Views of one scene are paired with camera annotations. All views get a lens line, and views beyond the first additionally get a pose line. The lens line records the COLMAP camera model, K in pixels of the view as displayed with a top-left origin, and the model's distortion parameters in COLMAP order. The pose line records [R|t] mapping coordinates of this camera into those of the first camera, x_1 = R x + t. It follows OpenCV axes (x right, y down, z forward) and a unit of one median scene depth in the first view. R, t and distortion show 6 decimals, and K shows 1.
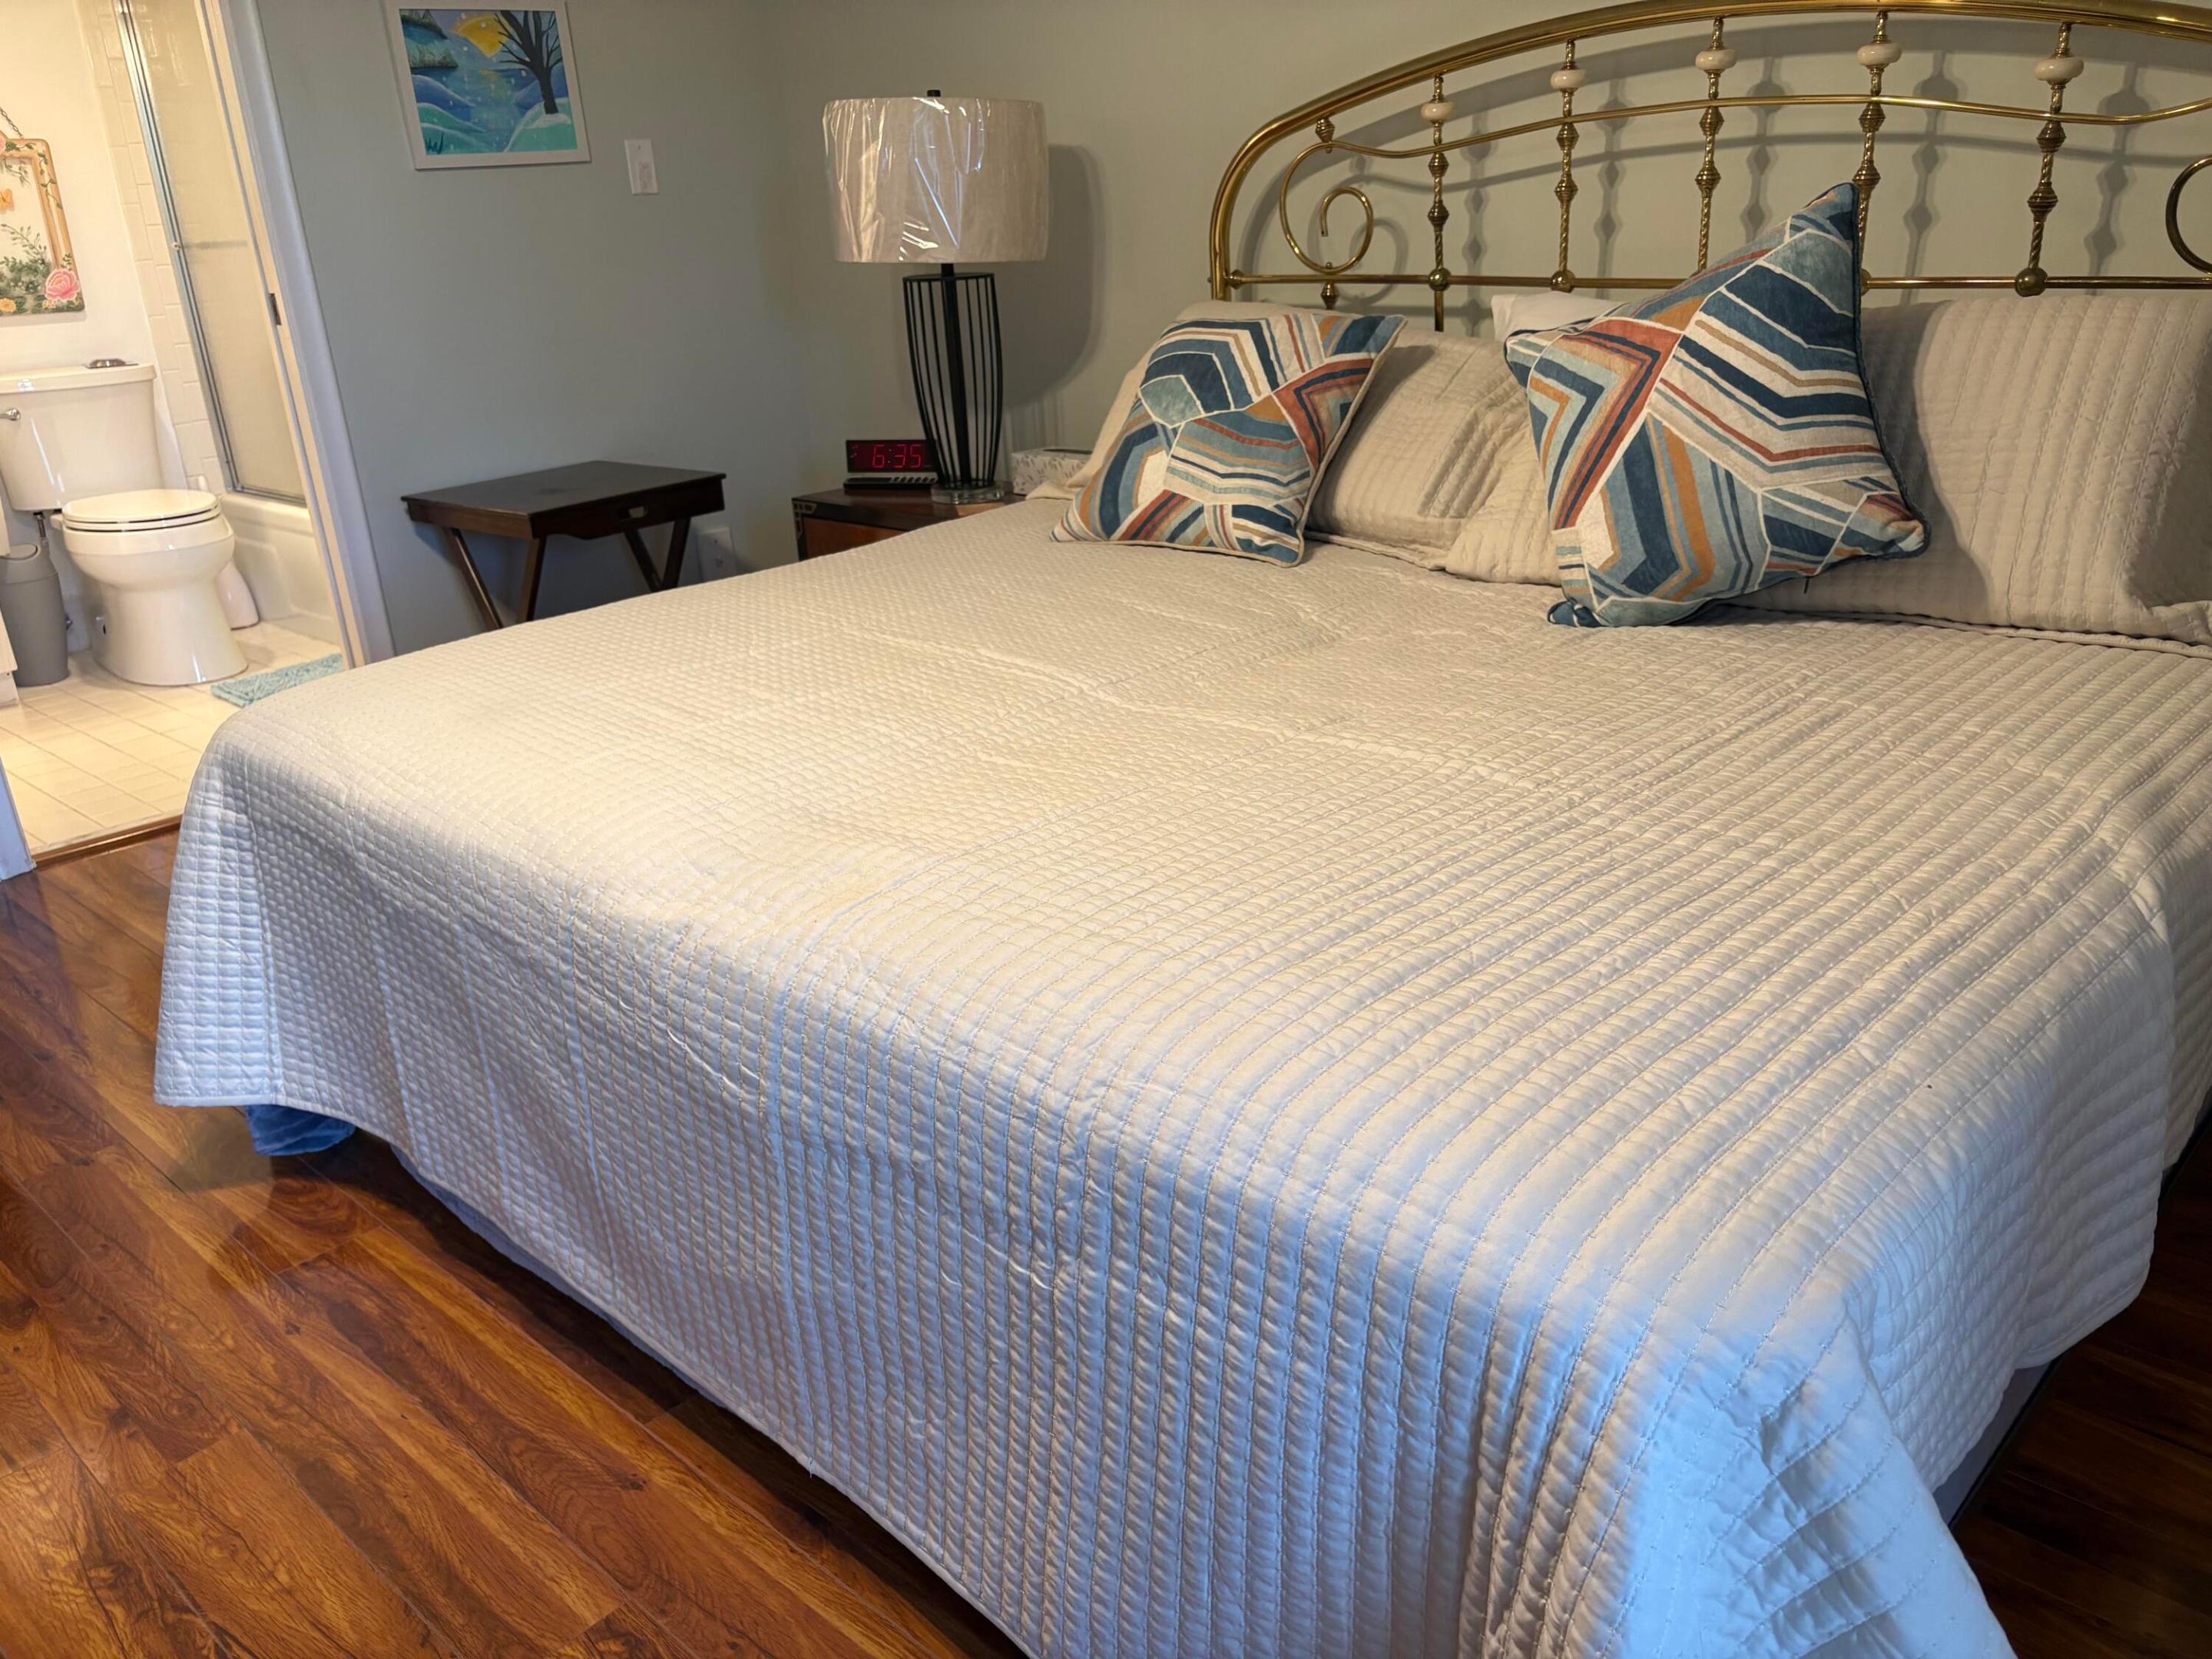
lens RADIAL K [[1675.1, 0, 1112.1], [0, 1675.1, 824.8], [0, 0, 1]] dist [0.057619, -0.073617]
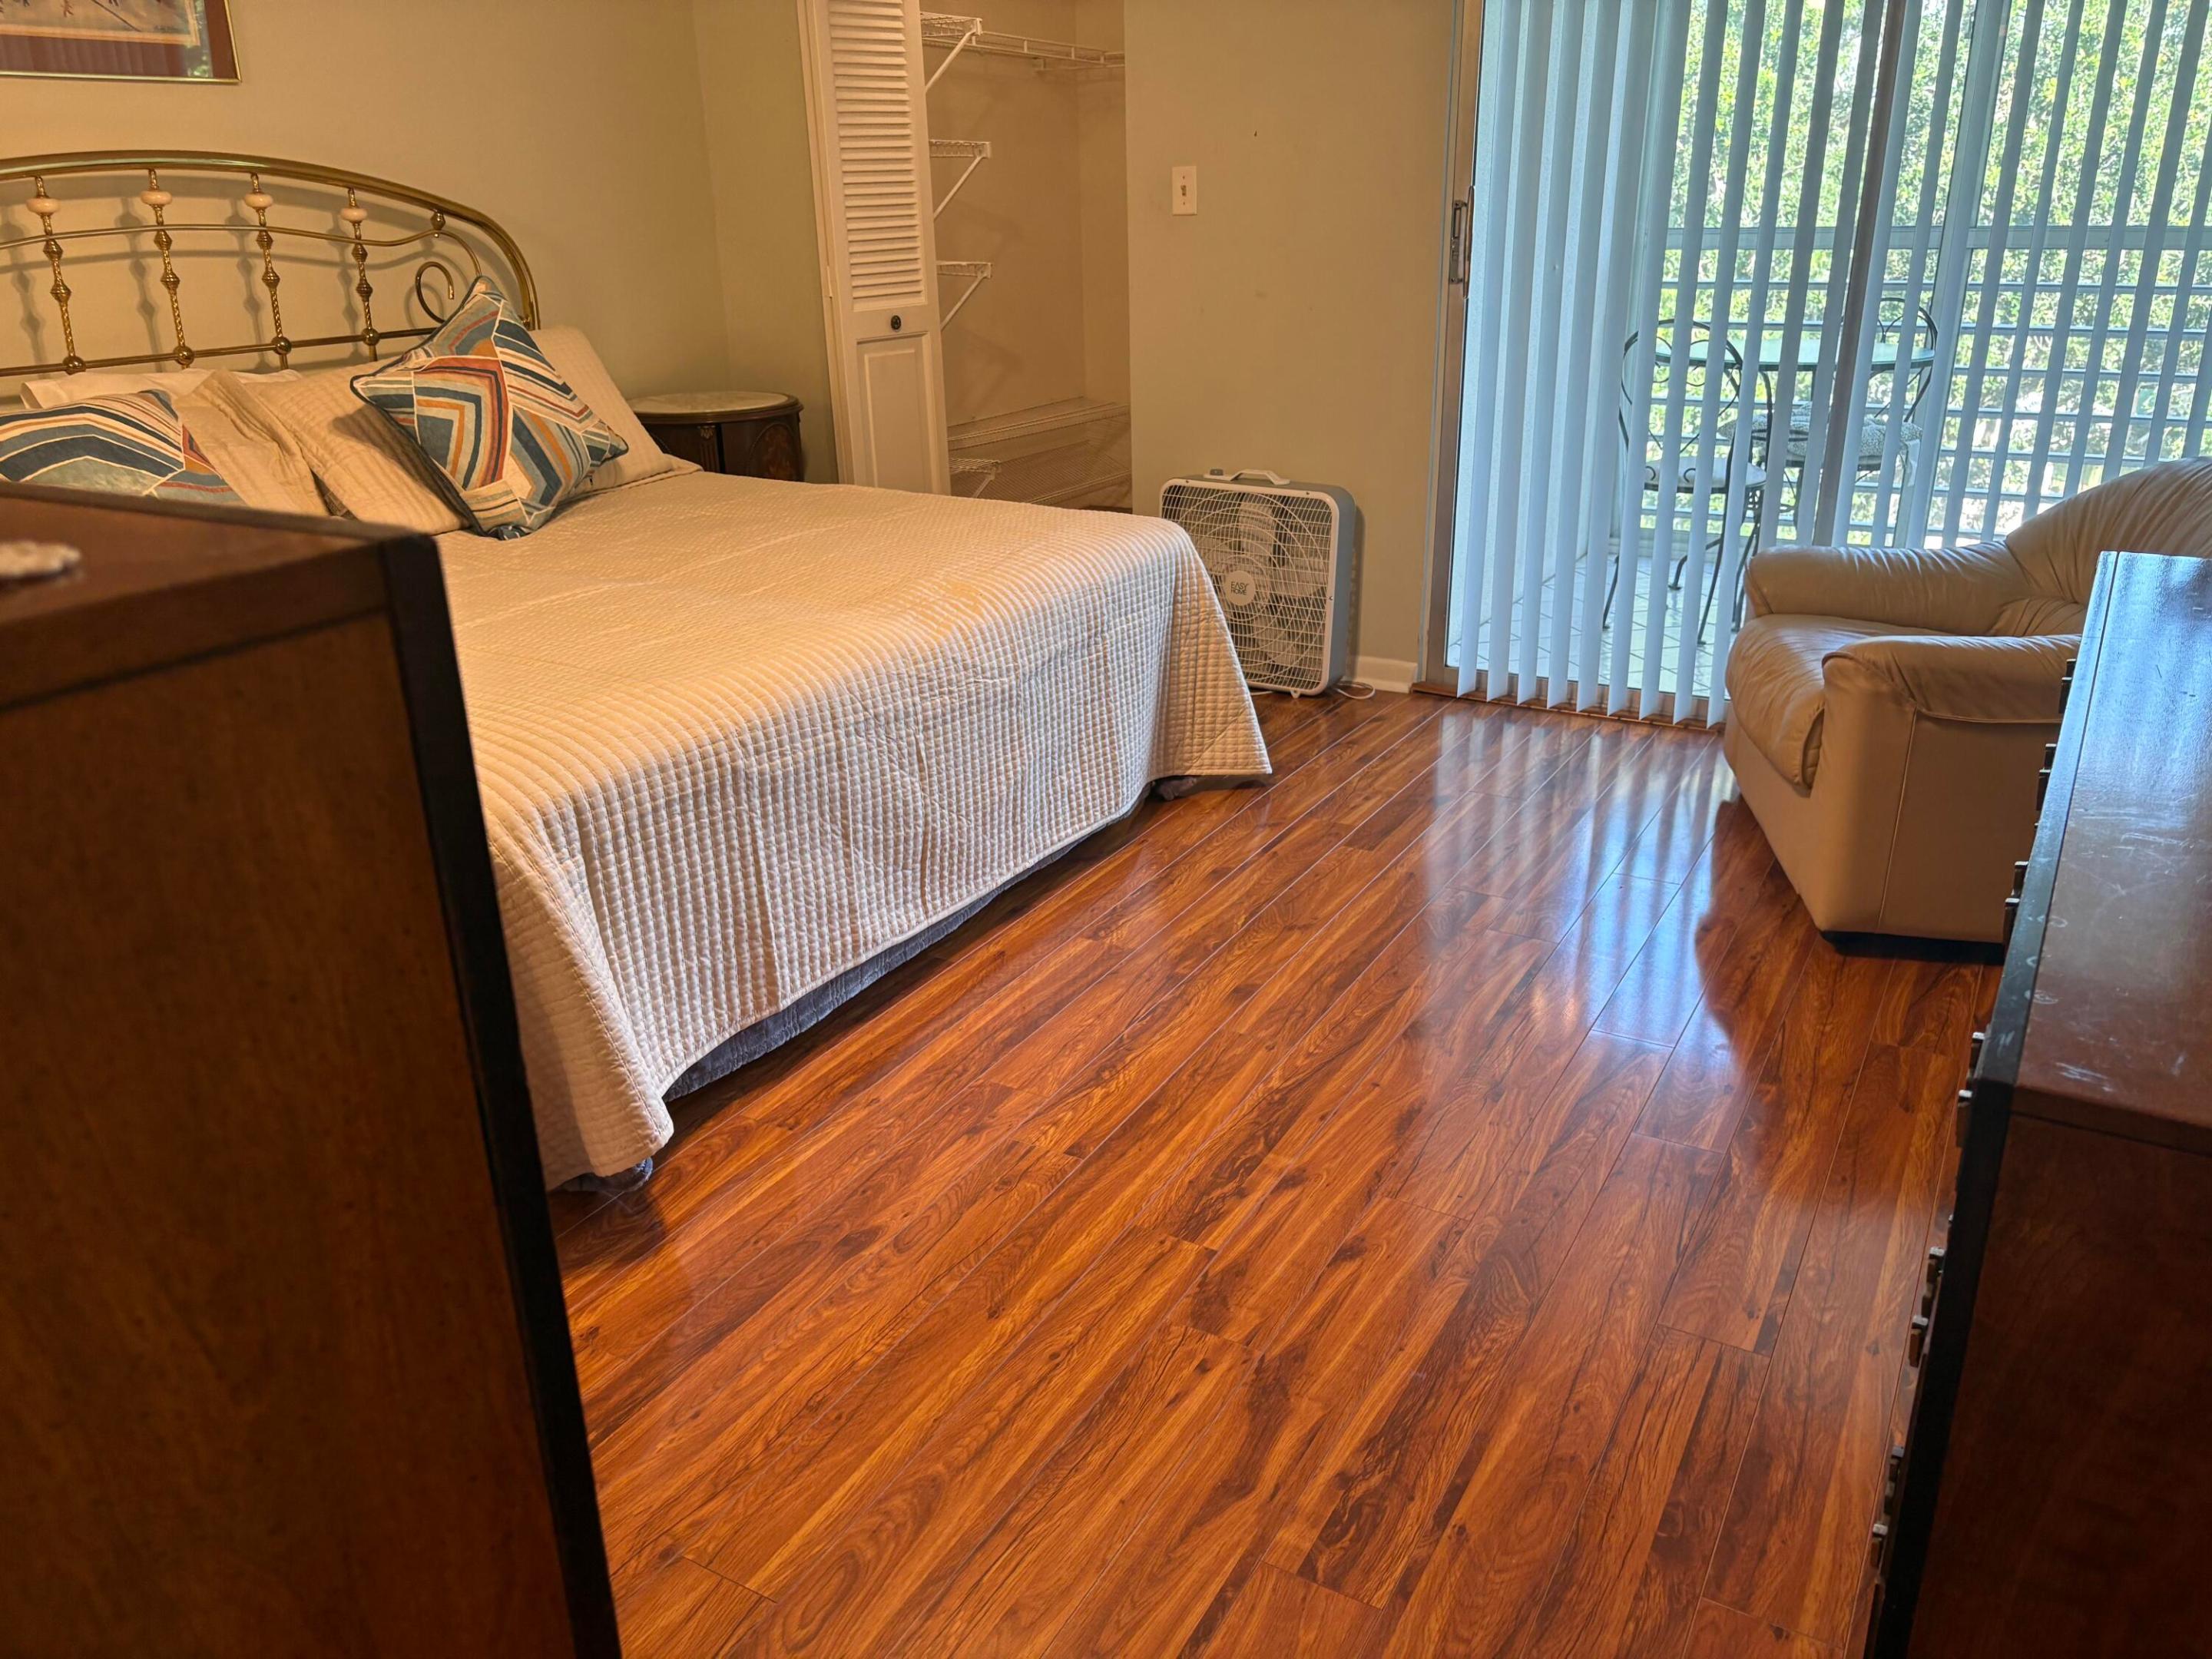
lens RADIAL K [[1675.1, 0, 1112.1], [0, 1675.1, 824.8], [0, 0, 1]] dist [0.057619, -0.073617]
pose [[-0.251271, -0.295335, 0.921759, -1.527849], [0.355998, 0.857362, 0.371747, -0.291309], [-0.900071, 0.421553, -0.110291, 0.789885]]
